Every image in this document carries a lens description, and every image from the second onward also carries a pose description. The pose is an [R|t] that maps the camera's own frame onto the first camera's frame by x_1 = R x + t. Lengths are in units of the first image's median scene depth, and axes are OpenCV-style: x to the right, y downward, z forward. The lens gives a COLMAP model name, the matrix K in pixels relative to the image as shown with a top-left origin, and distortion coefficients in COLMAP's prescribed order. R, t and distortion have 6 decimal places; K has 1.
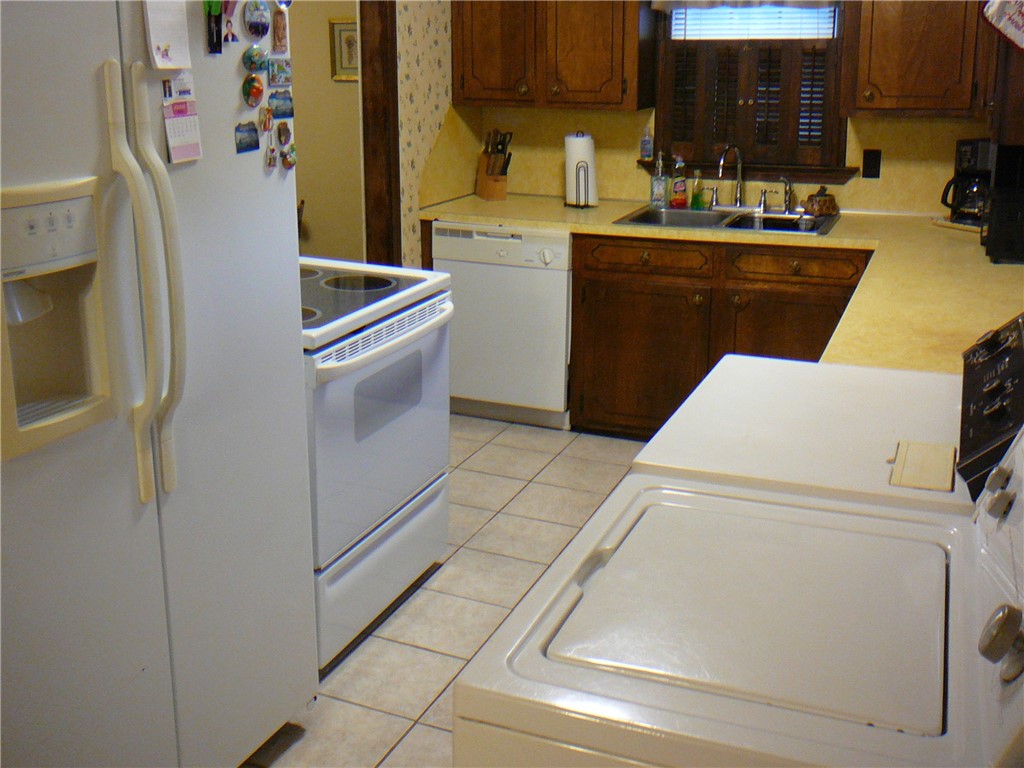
lens RADIAL K [[1184.4, 0, 512.0], [0, 1184.4, 384.0], [0, 0, 1]] dist [-0.051014, 0.014265]
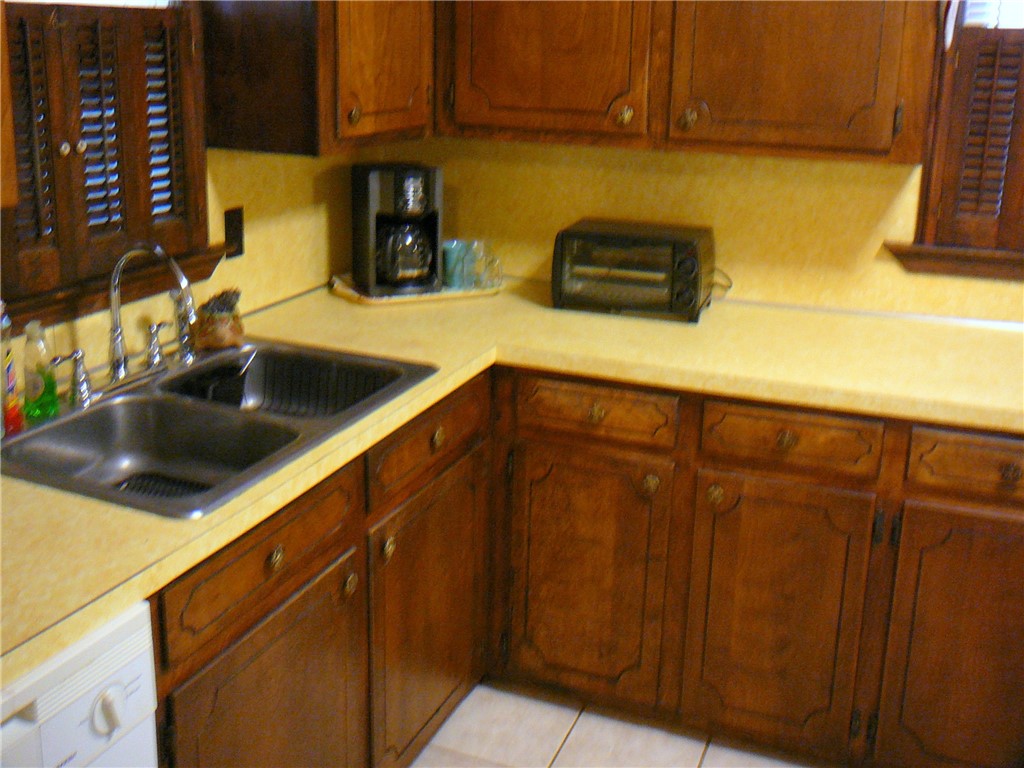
lens RADIAL K [[1227.0, 0, 512.0], [0, 1227.0, 384.0], [0, 0, 1]] dist [-0.119069, -0.003181]
pose [[-0.114142, -0.274357, 0.954830, -0.284642], [0.229295, 0.927886, 0.294026, -0.261620], [-0.966641, 0.252499, -0.043002, 0.918583]]
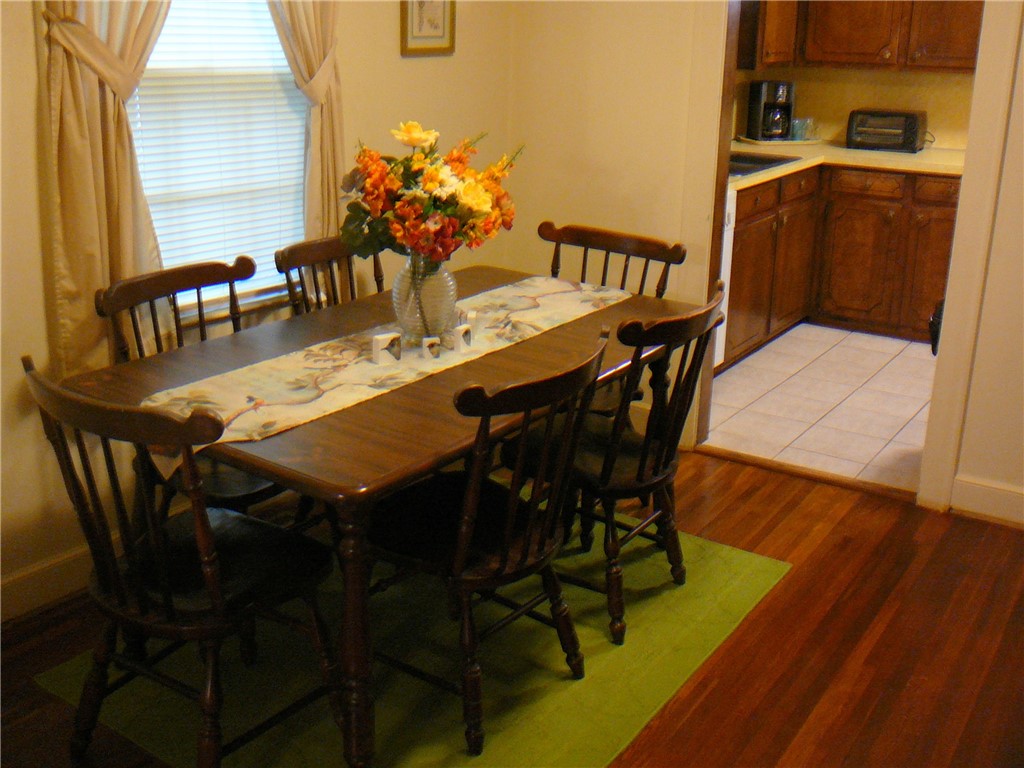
lens RADIAL K [[1184.4, 0, 512.0], [0, 1184.4, 384.0], [0, 0, 1]] dist [-0.051014, 0.014265]
pose [[0.082677, -0.296502, 0.951447, -1.017440], [0.238114, 0.932941, 0.270044, -0.302819], [-0.967712, 0.204226, 0.147734, 1.079862]]
